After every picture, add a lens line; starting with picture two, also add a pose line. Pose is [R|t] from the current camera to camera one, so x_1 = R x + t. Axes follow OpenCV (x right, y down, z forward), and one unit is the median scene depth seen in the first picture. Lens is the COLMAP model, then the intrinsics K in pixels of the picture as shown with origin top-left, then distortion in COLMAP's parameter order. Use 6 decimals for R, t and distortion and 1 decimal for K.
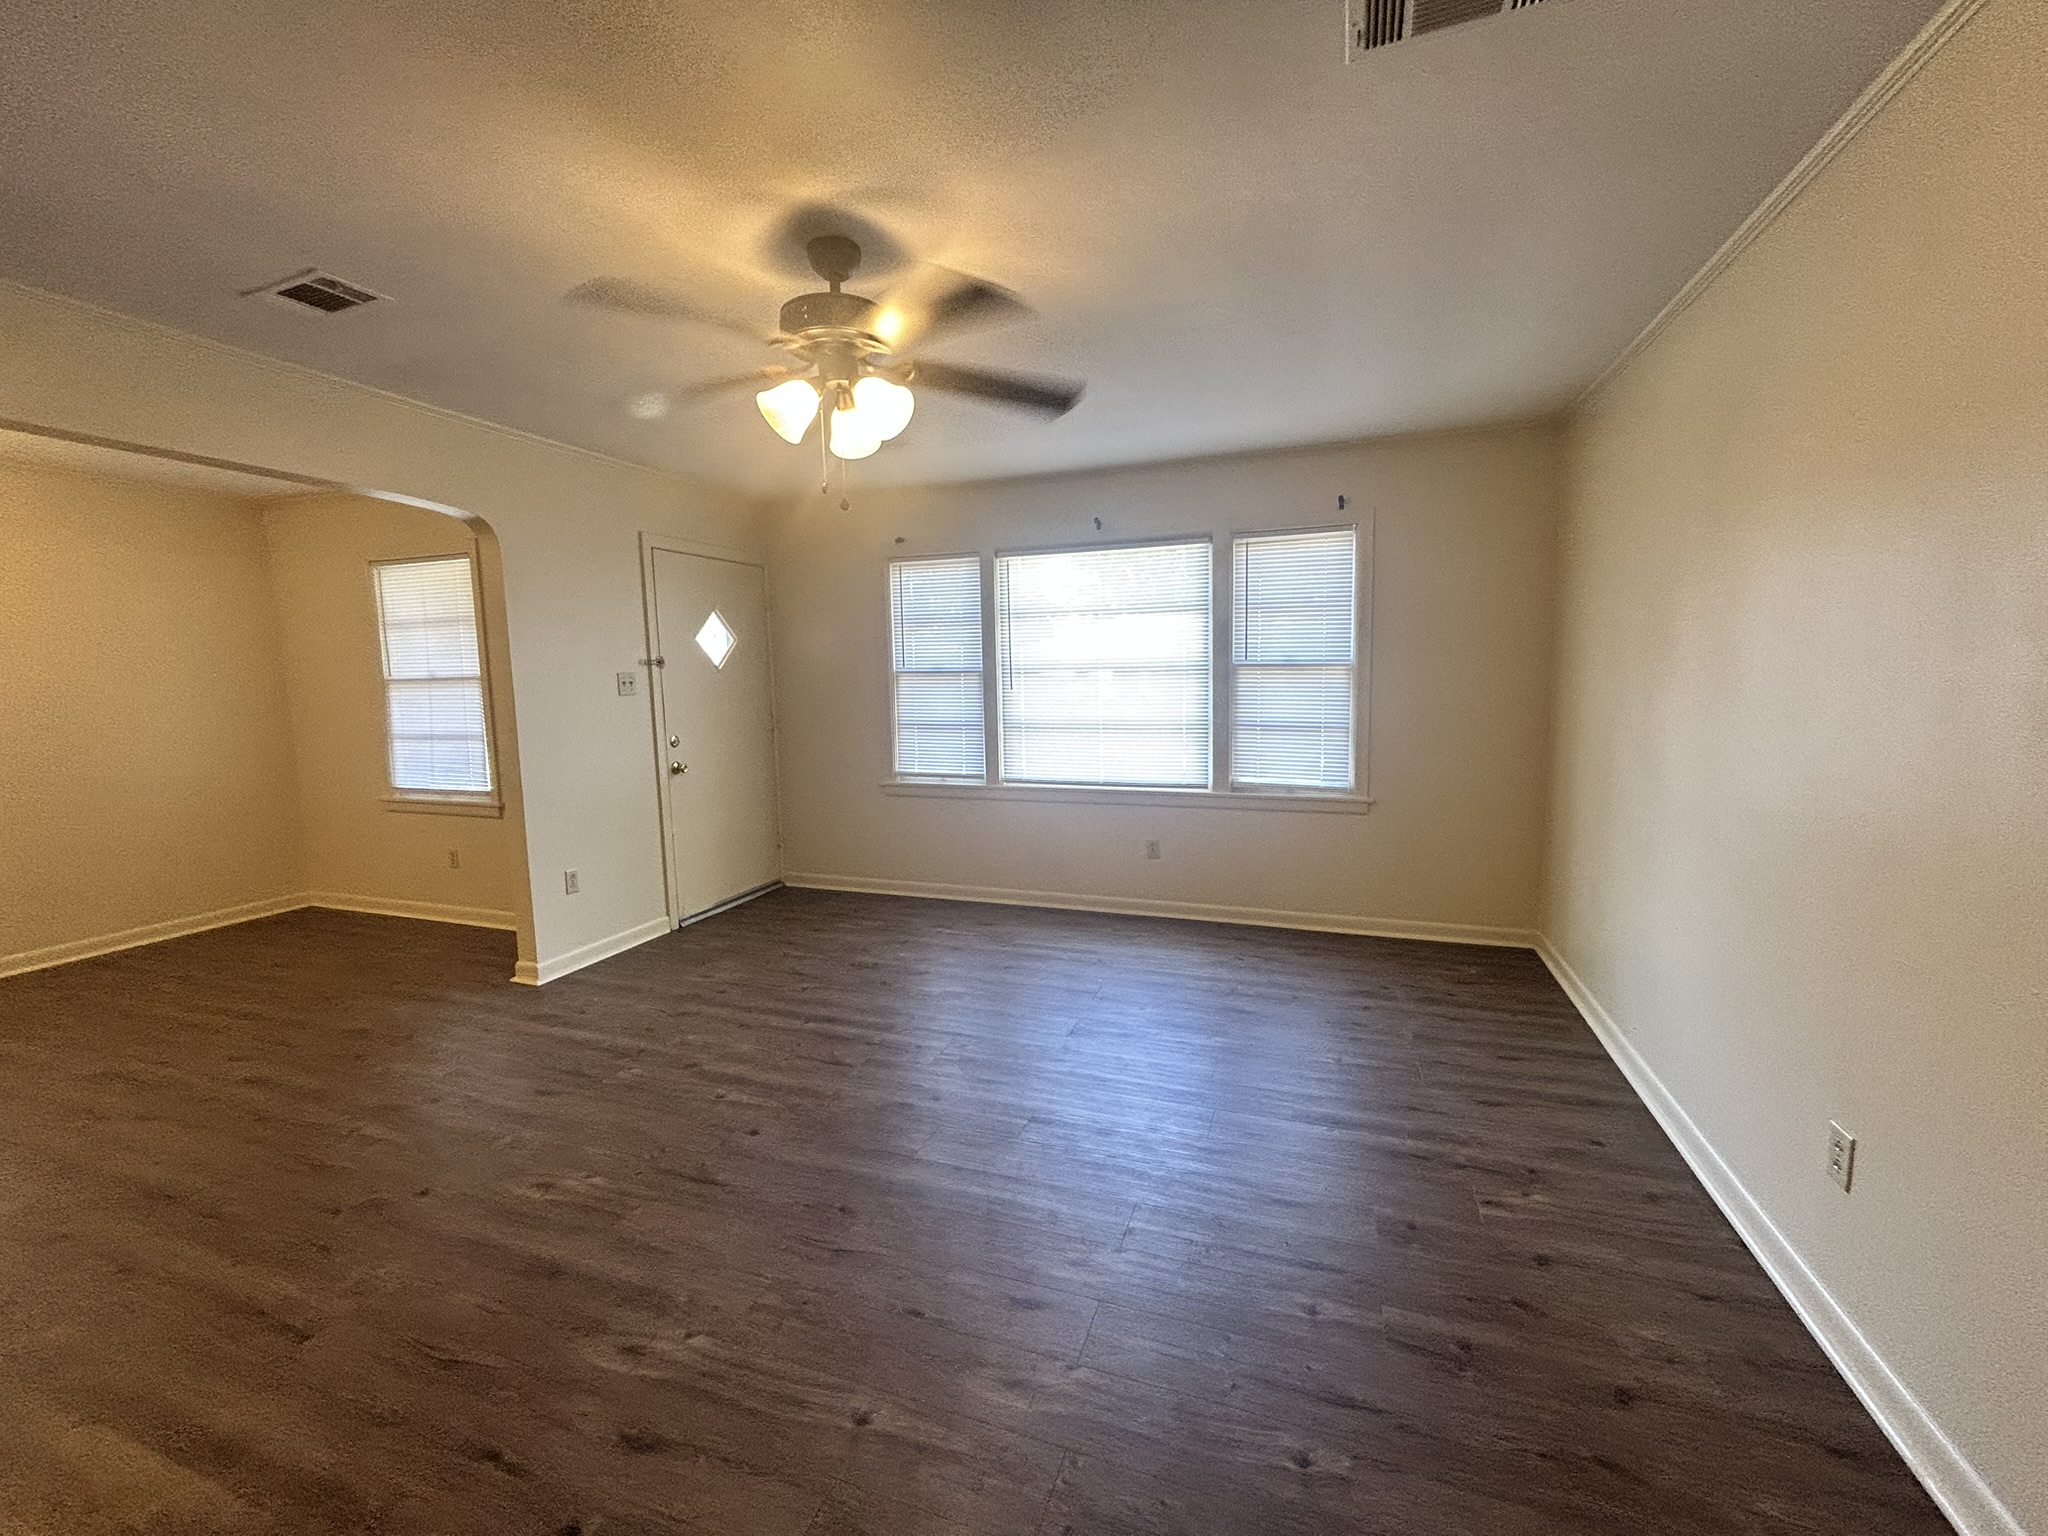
lens RADIAL K [[826.2, 0, 1022.6], [0, 826.2, 767.4], [0, 0, 1]] dist [-0.001680, -0.000003]
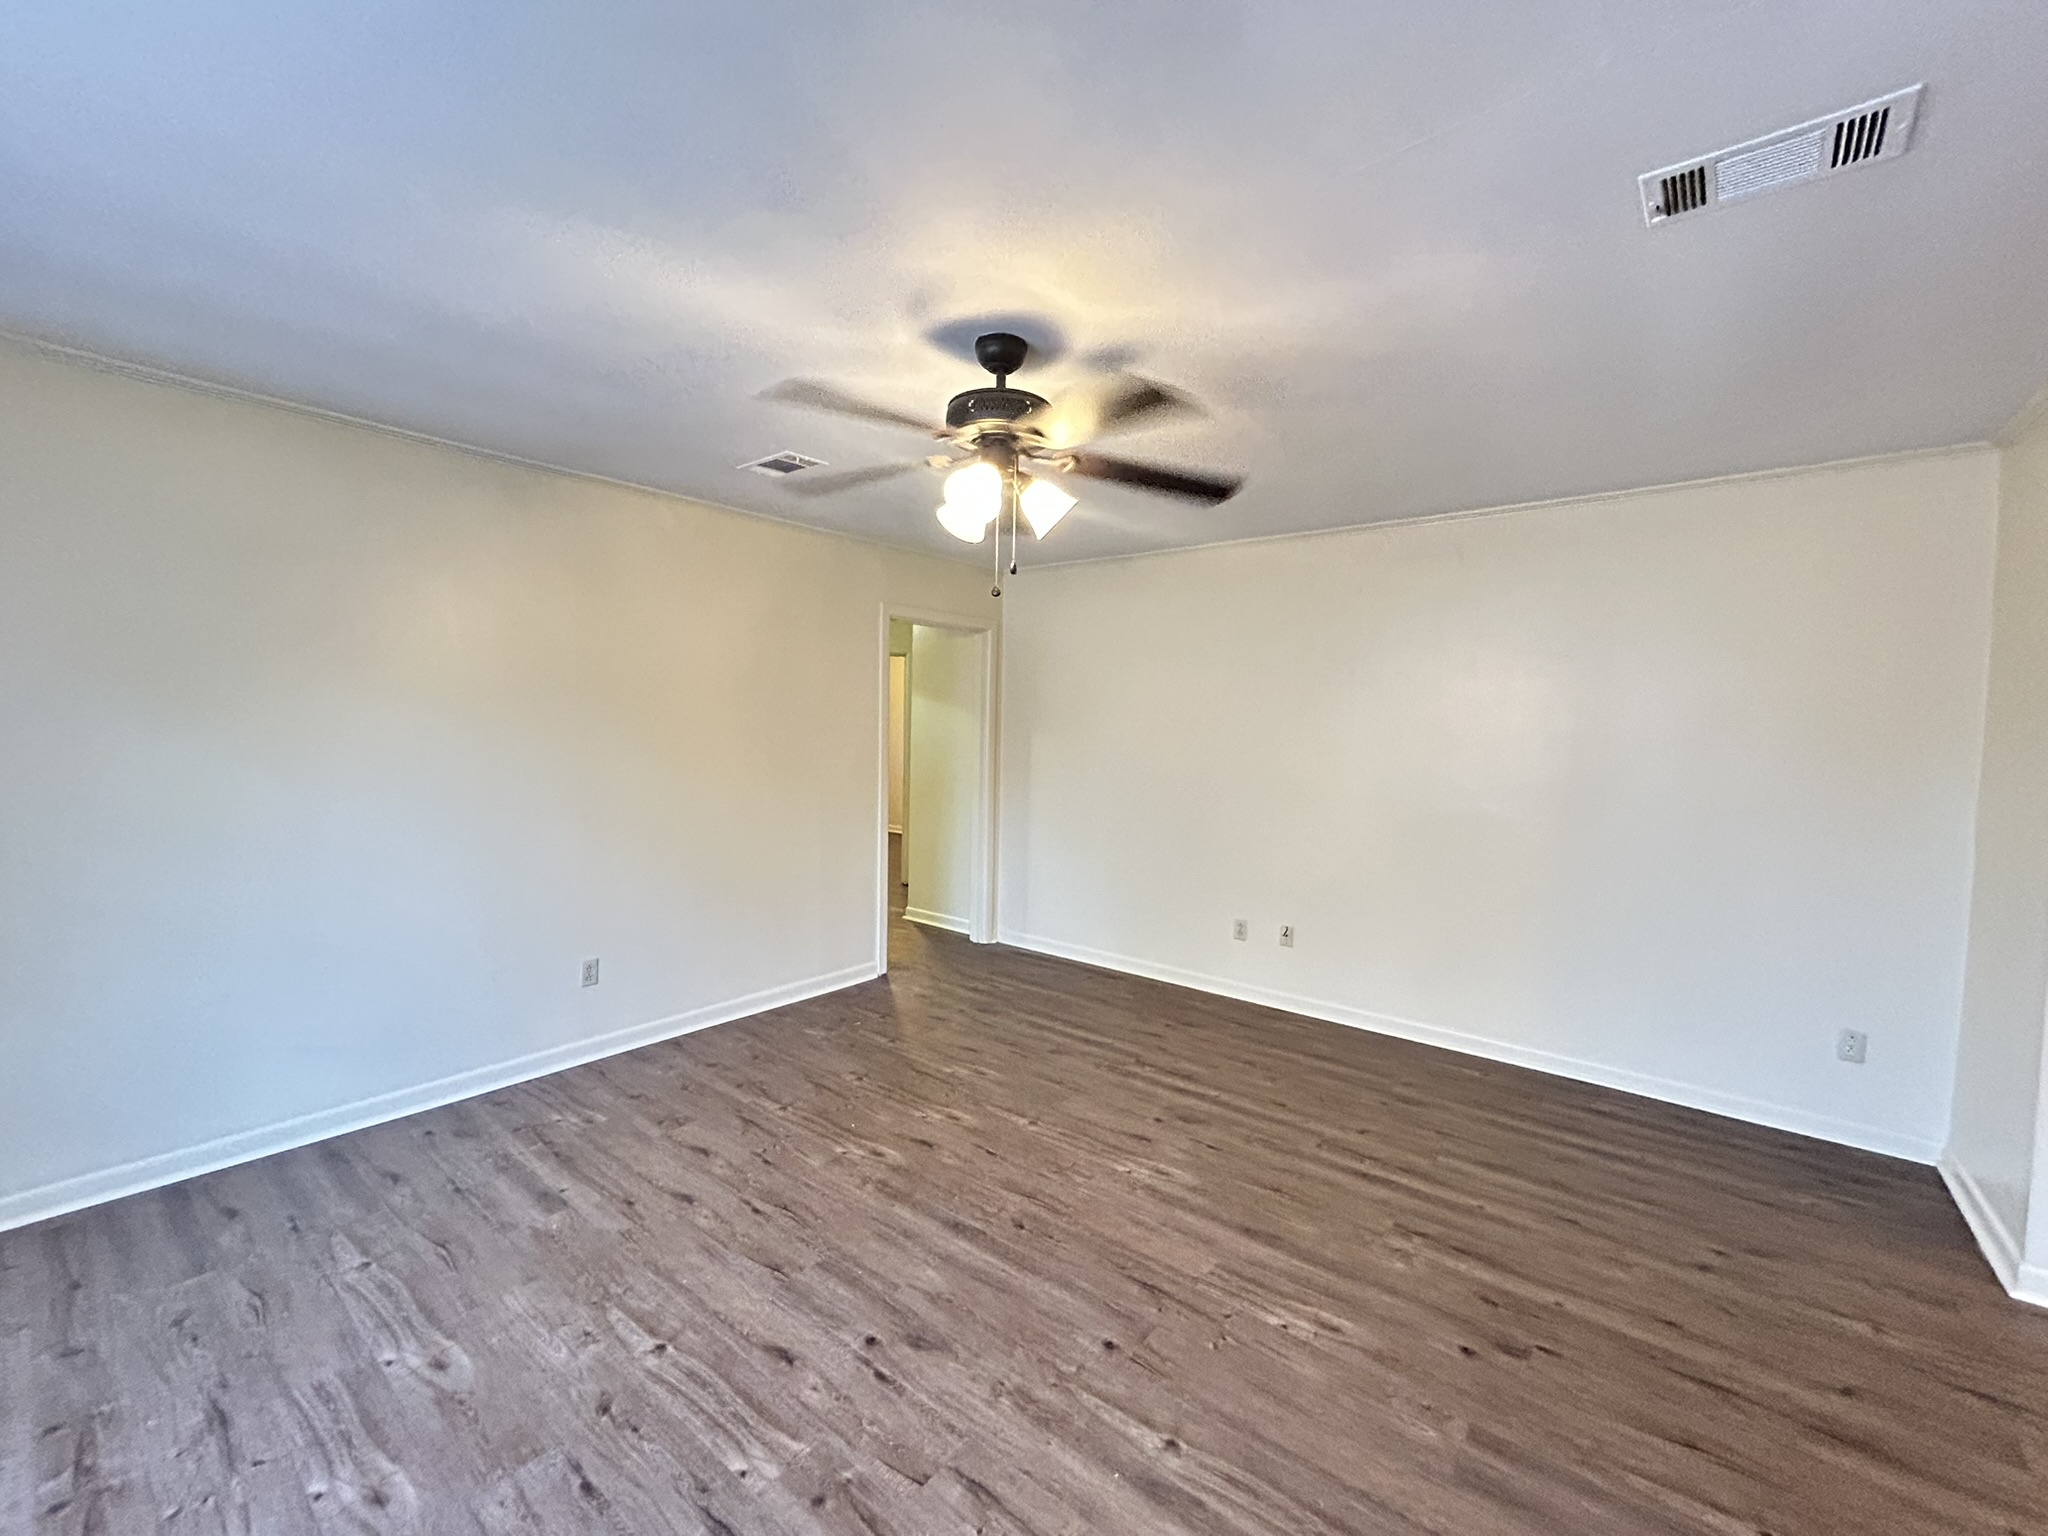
lens RADIAL K [[826.2, 0, 1025.3], [0, 826.2, 769.3], [0, 0, 1]] dist [-0.001680, -0.000003]
pose [[-0.945447, -0.020213, 0.325148, -0.550228], [0.031673, 0.987642, 0.153494, -0.245909], [-0.324233, 0.155419, -0.933123, 1.860618]]
